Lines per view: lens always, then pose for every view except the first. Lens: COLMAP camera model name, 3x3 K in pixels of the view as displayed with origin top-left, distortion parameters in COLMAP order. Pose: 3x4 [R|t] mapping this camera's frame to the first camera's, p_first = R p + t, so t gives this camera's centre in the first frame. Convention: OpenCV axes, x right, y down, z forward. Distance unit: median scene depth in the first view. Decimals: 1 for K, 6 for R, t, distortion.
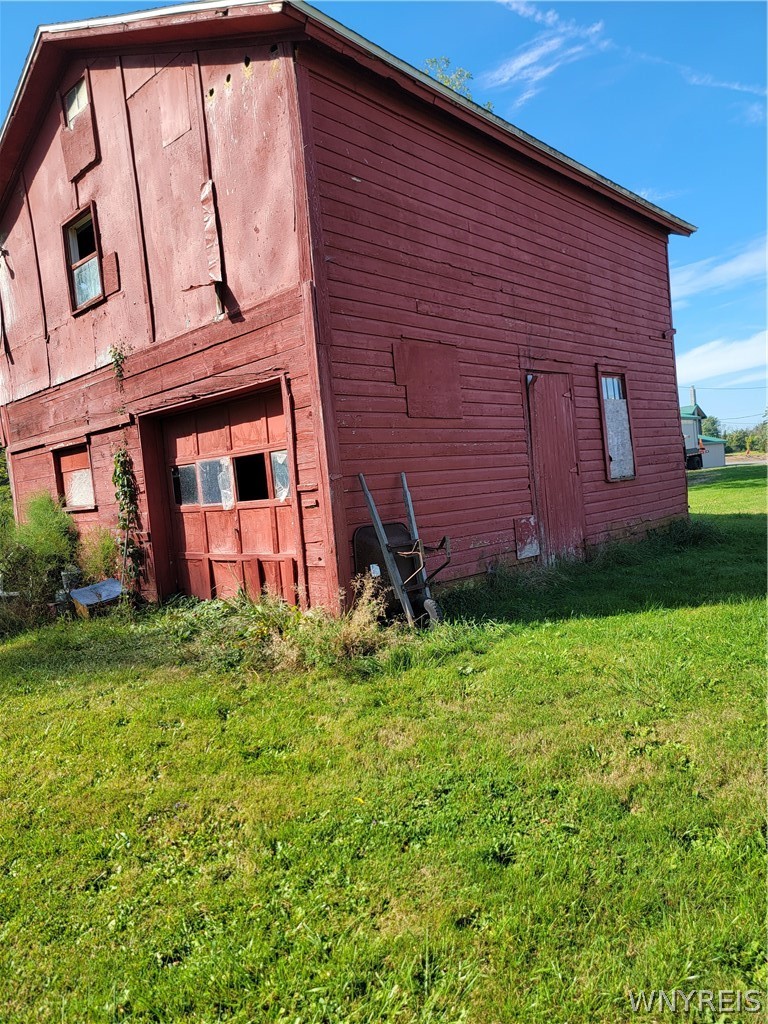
lens RADIAL K [[699.2, 0, 384.0], [0, 699.2, 512.0], [0, 0, 1]] dist [0.006105, -0.000168]
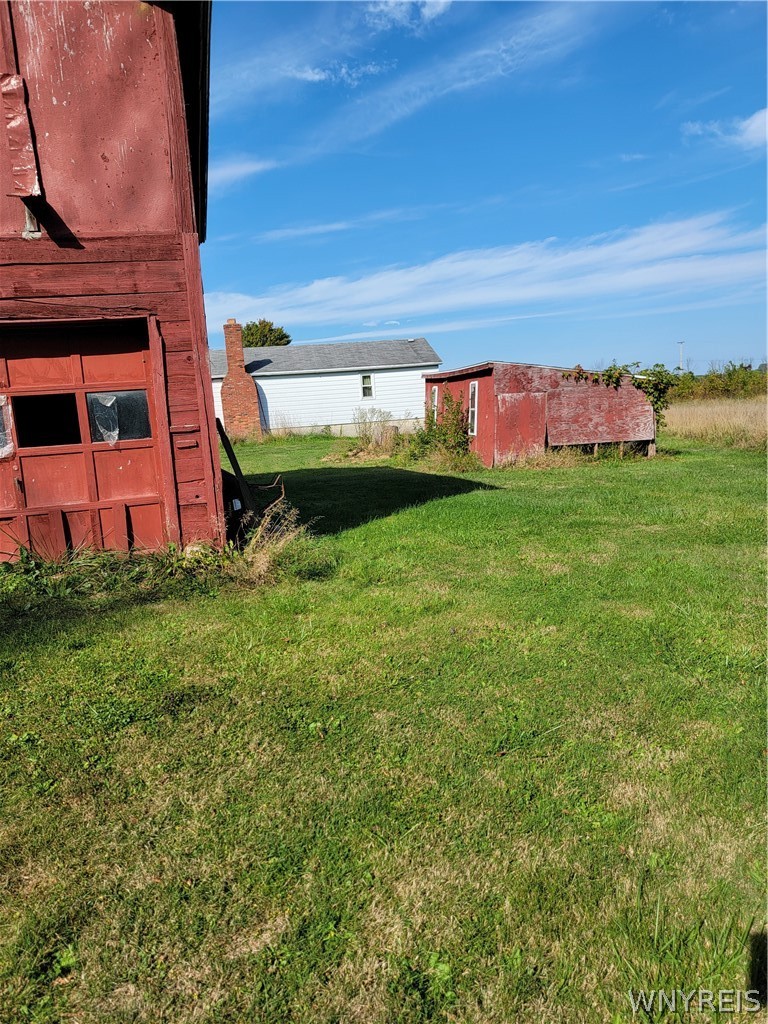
lens RADIAL K [[728.2, 0, 384.0], [0, 728.2, 512.0], [0, 0, 1]] dist [-0.007888, -0.004198]
pose [[0.551309, -0.052443, 0.832651, -0.777204], [0.046971, 0.998391, 0.031781, 0.062198], [-0.832978, 0.021589, 0.552885, 0.138047]]
